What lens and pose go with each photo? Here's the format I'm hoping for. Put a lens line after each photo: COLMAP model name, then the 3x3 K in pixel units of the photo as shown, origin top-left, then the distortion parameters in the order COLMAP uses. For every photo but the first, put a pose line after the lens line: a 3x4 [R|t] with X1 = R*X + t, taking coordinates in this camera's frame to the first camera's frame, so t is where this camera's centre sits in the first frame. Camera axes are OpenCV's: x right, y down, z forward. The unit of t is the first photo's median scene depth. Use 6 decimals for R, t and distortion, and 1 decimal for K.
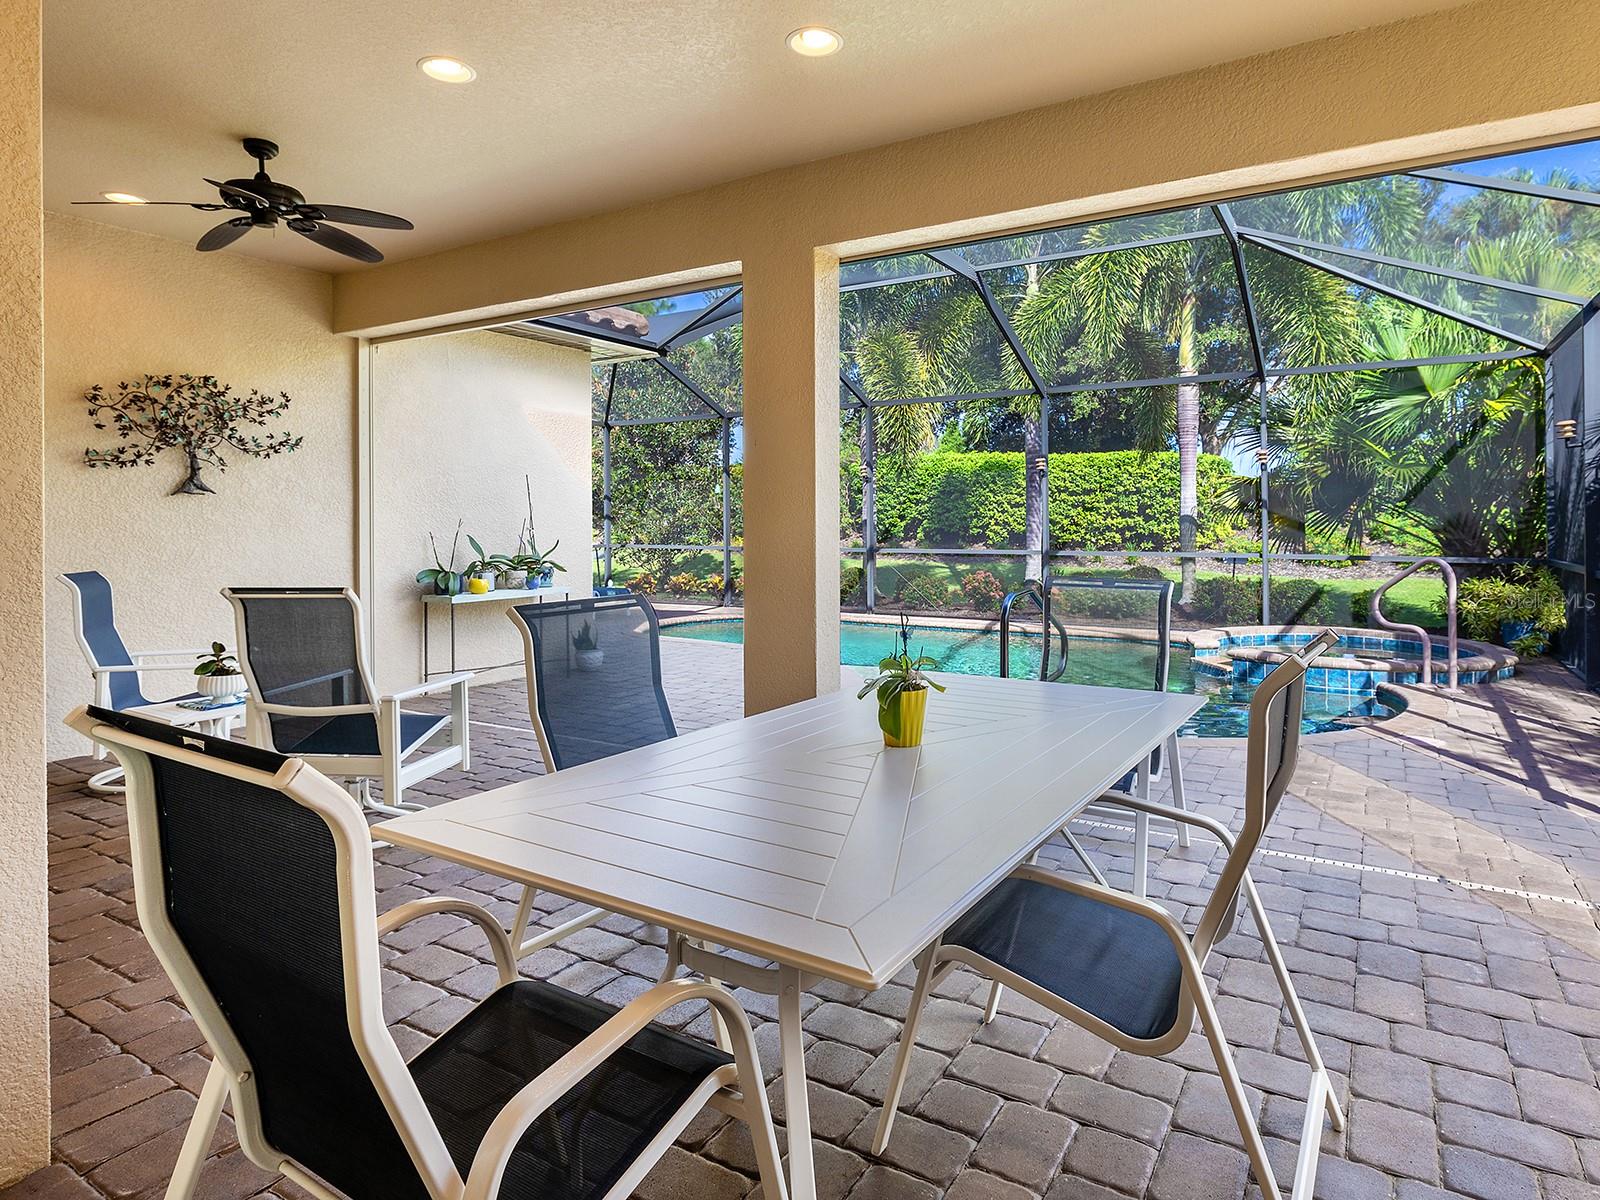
lens RADIAL K [[871.5, 0, 879.1], [0, 871.5, 522.9], [0, 0, 1]] dist [-0.008799, 0.001958]
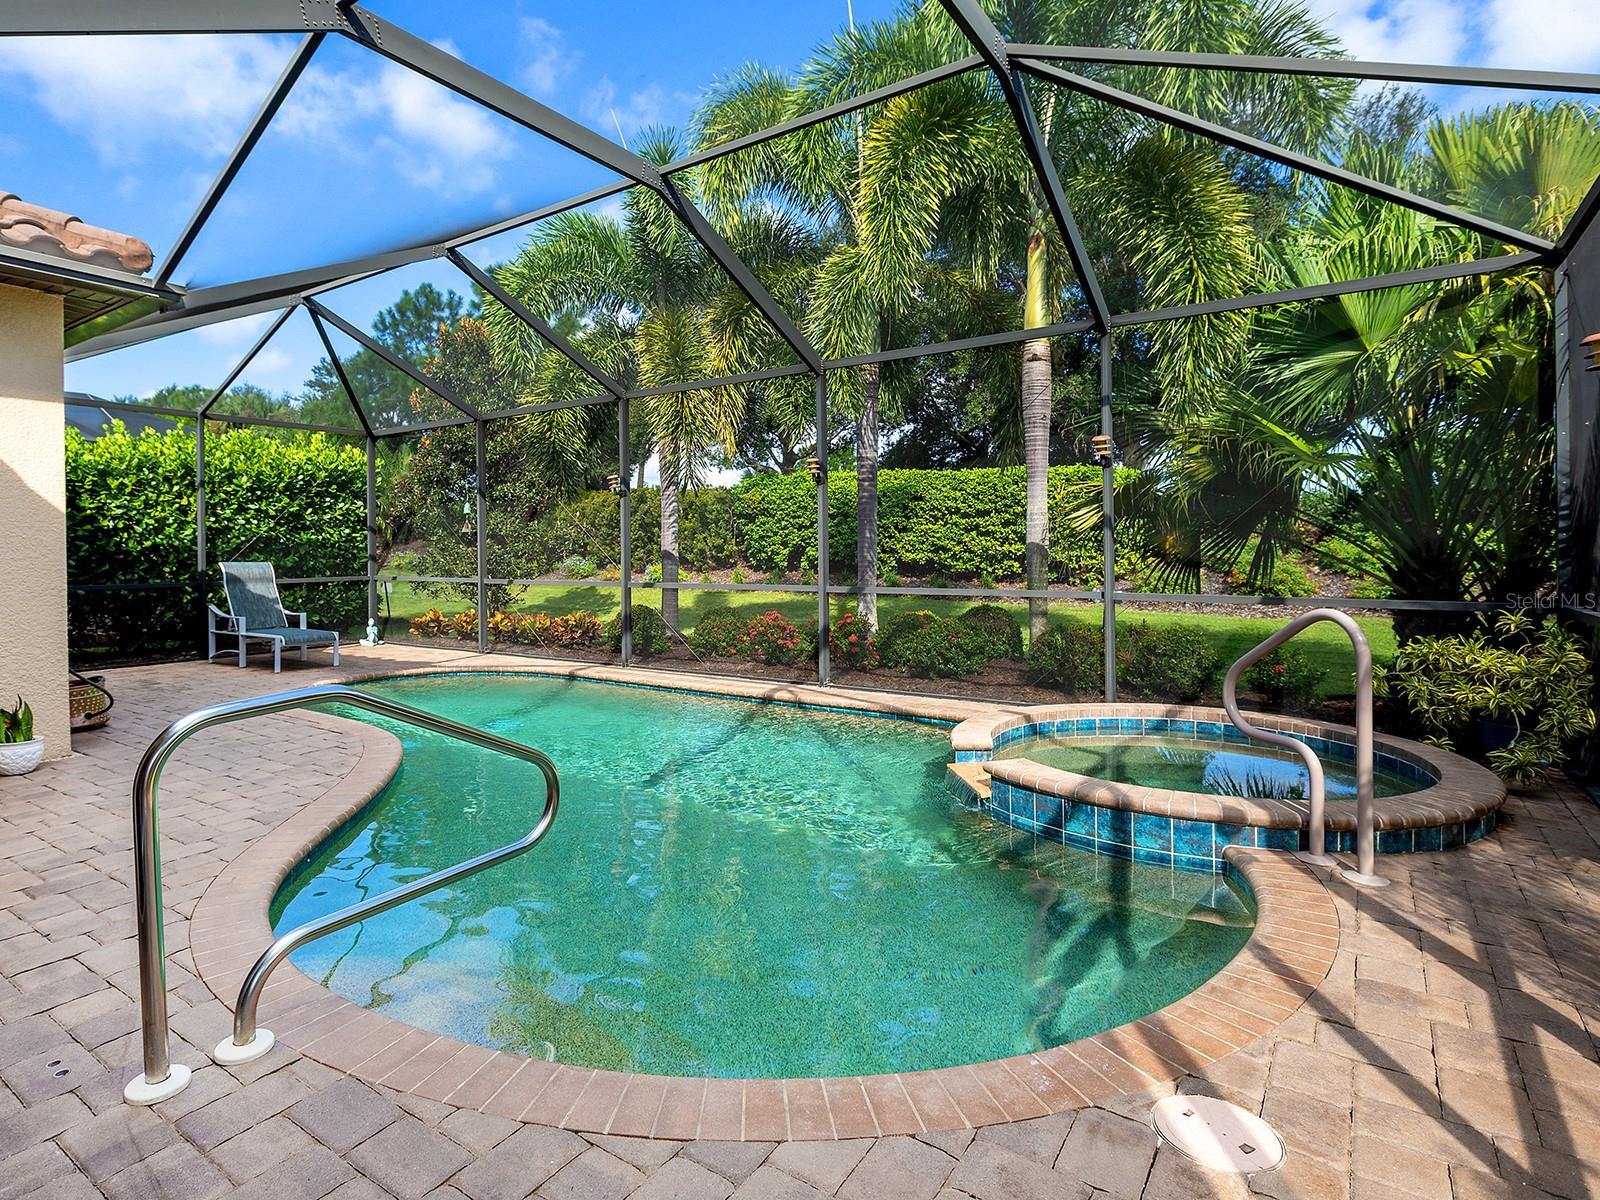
lens RADIAL K [[871.5, 0, 782.1], [0, 871.5, 554.9], [0, 0, 1]] dist [-0.008799, 0.001958]
pose [[0.997811, -0.002459, -0.066077, 0.393841], [0.002712, 0.999989, 0.003739, 0.005327], [0.066067, -0.003910, 0.997808, 0.526859]]
